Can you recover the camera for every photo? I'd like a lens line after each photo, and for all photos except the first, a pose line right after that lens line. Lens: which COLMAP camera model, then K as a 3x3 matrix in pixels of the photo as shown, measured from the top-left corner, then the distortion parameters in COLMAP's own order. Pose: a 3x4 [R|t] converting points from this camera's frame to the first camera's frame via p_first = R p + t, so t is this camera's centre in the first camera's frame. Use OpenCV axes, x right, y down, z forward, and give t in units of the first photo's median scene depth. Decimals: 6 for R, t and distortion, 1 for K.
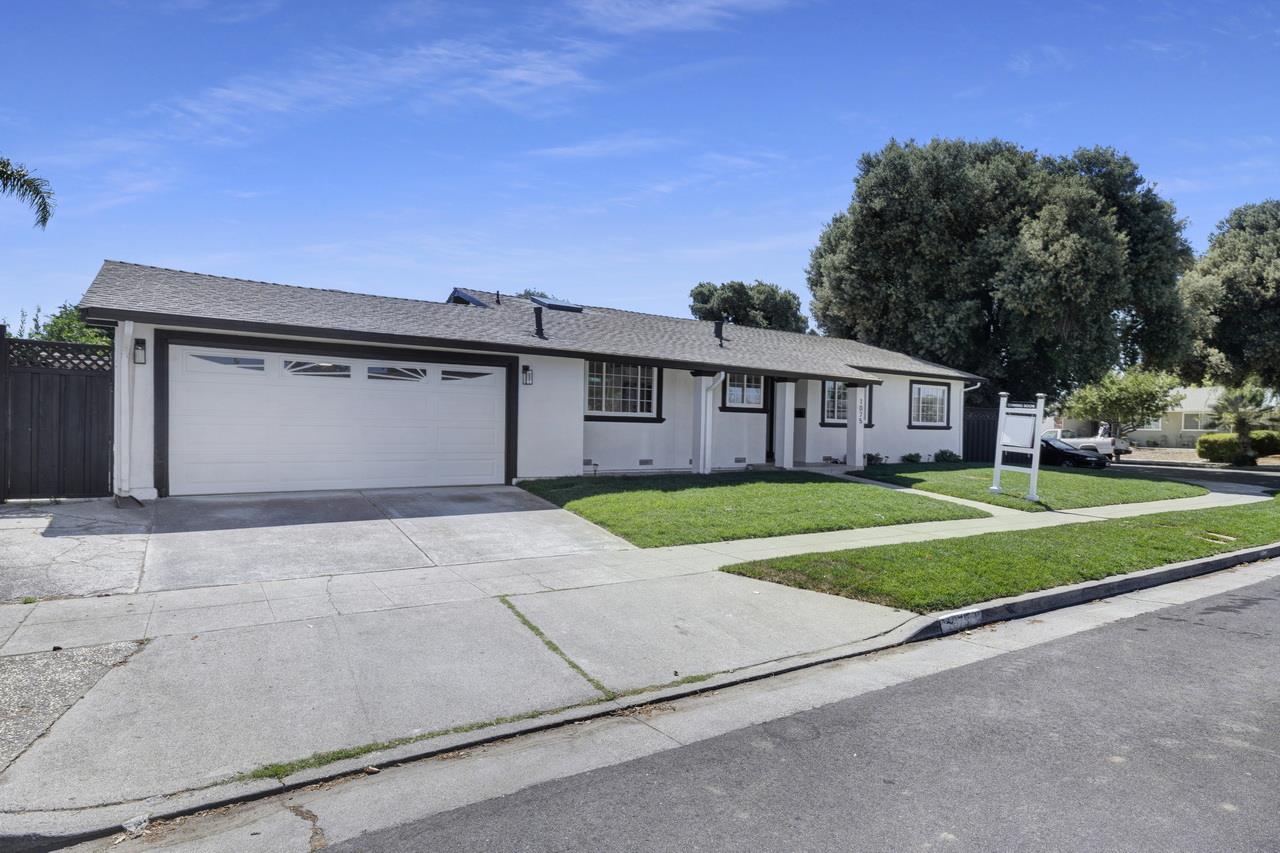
lens RADIAL K [[668.8, 0, 640.0], [0, 668.8, 426.5], [0, 0, 1]] dist [-0.004463, -0.000613]
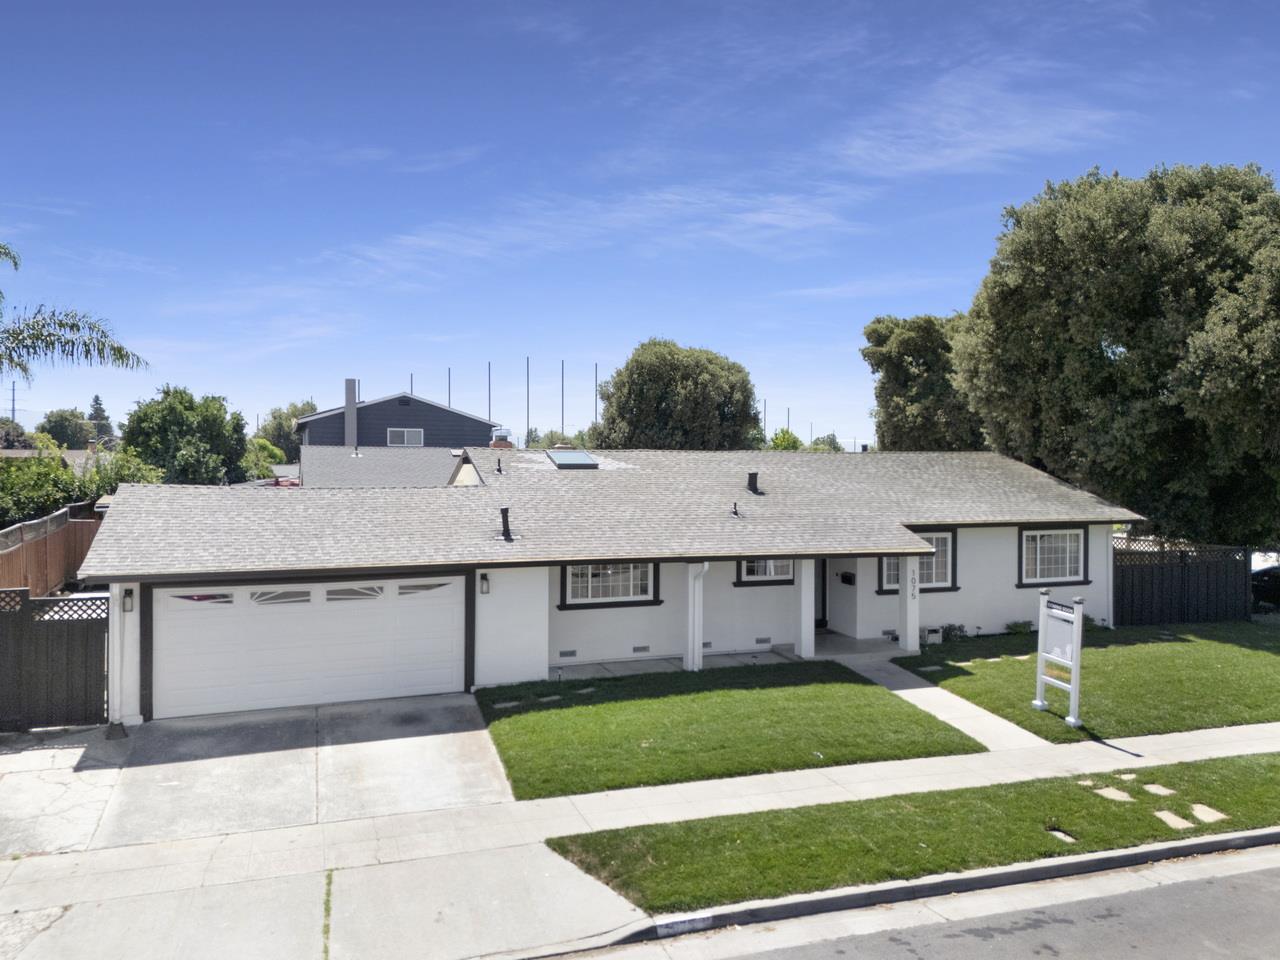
lens RADIAL K [[903.7, 0, 646.1], [0, 903.7, 460.3], [0, 0, 1]] dist [0.077326, -0.068621]
pose [[0.973326, -0.014932, -0.228939, 0.408710], [0.012424, 0.999846, -0.012395, -0.257747], [0.229089, 0.009221, 0.973362, -0.298958]]
